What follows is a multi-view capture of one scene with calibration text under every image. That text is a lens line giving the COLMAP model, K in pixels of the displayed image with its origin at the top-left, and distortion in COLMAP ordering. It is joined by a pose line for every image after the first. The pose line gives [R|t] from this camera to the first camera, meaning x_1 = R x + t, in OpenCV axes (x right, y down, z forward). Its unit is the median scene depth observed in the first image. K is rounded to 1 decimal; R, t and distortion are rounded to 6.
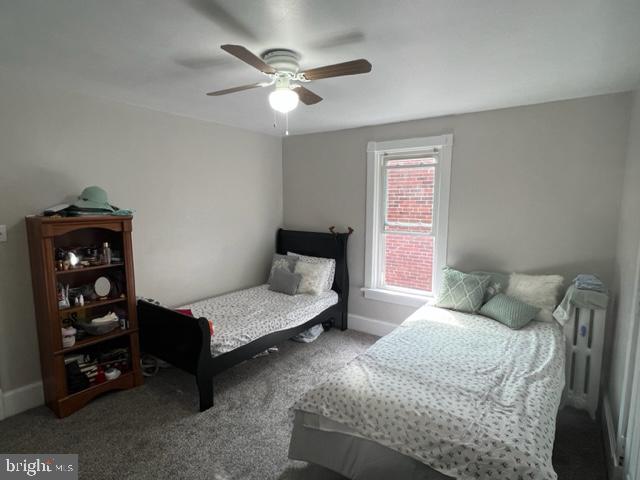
lens RADIAL K [[364.6, 0, 317.2], [0, 364.6, 237.9], [0, 0, 1]] dist [-0.001106, -0.000499]
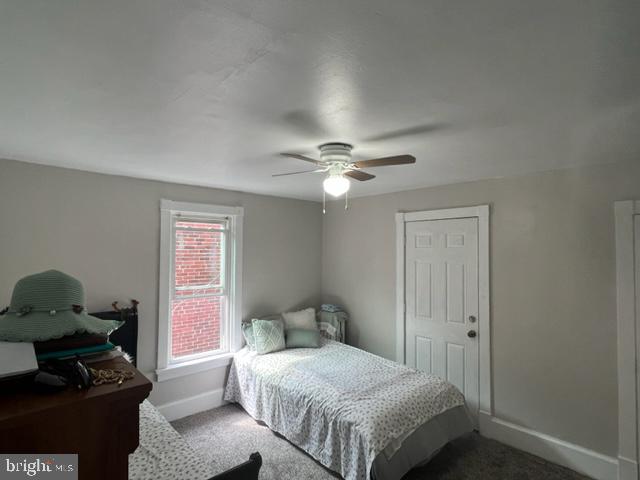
lens RADIAL K [[359.3, 0, 320.8], [0, 359.3, 237.2], [0, 0, 1]] dist [-0.000408, 0.000336]
pose [[0.164572, 0.032562, 0.985827, -0.749346], [0.095661, 0.994217, -0.048809, -0.105197], [-0.981715, 0.102337, 0.160505, 0.566785]]
